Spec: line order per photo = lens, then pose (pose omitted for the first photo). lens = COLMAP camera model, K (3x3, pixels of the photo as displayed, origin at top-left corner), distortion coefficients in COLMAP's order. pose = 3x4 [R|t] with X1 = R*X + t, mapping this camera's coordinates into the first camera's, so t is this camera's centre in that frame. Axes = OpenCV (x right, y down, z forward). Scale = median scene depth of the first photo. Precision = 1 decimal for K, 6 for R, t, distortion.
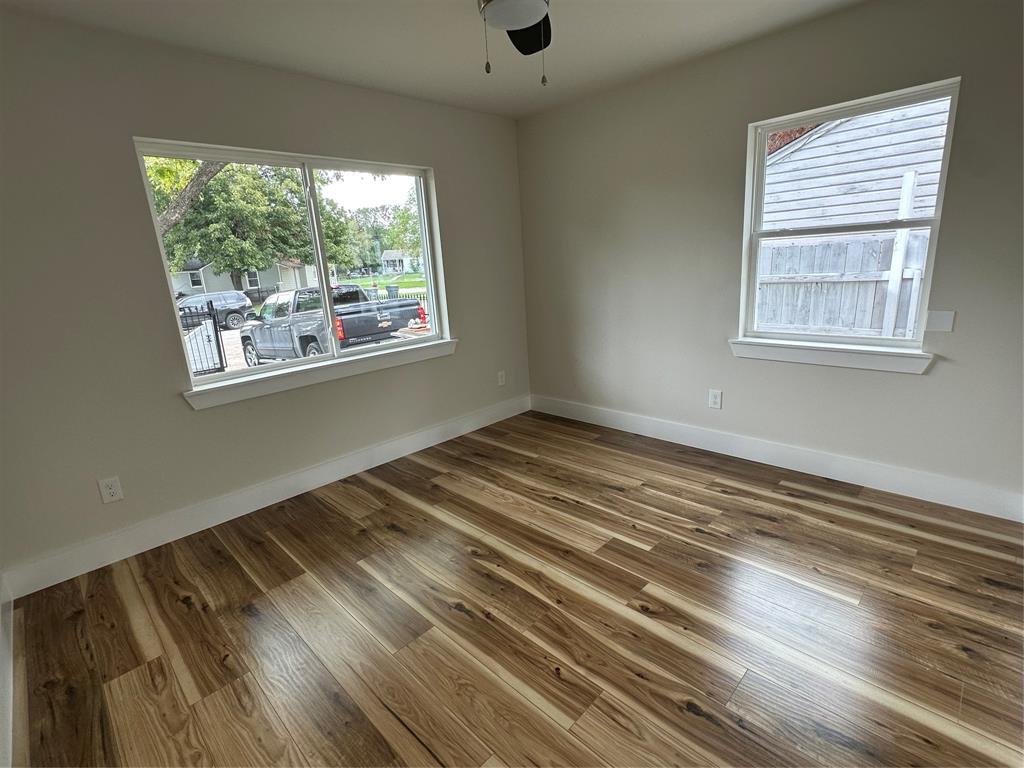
lens RADIAL K [[490.4, 0, 512.0], [0, 490.4, 384.0], [0, 0, 1]] dist [-0.000690, -0.000307]
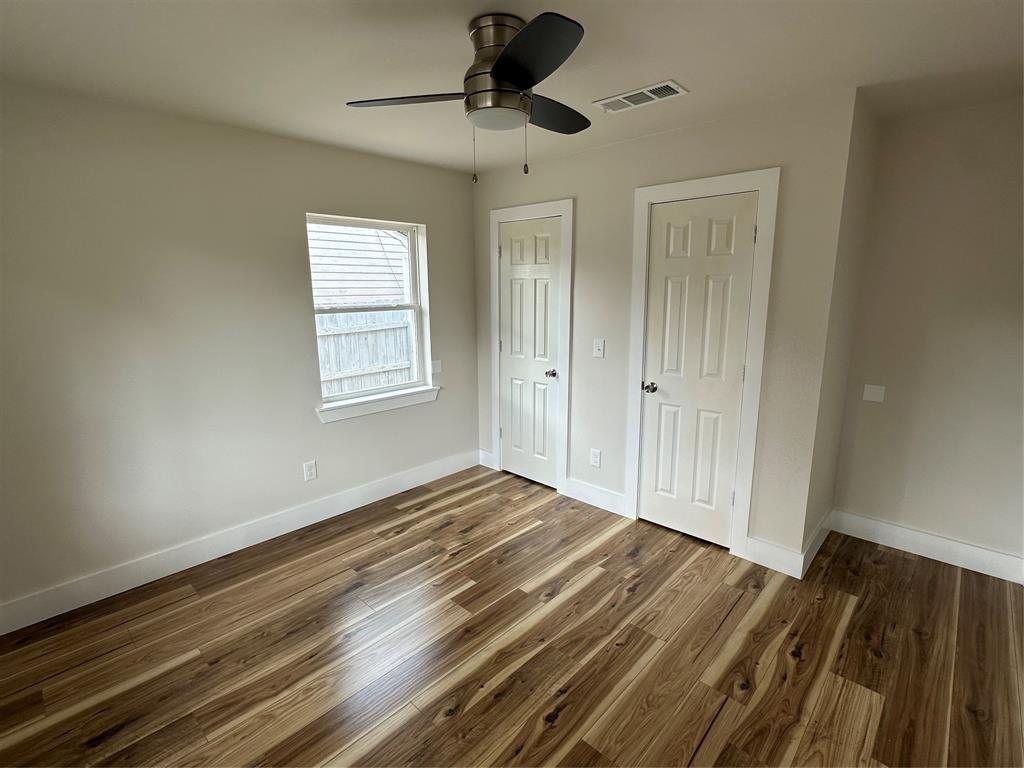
lens RADIAL K [[490.4, 0, 512.0], [0, 490.4, 384.0], [0, 0, 1]] dist [-0.000690, -0.000307]
pose [[-0.024545, -0.136685, 0.990310, -0.758399], [0.254788, 0.957040, 0.138408, -0.232681], [-0.966685, 0.255717, 0.011335, 0.741816]]
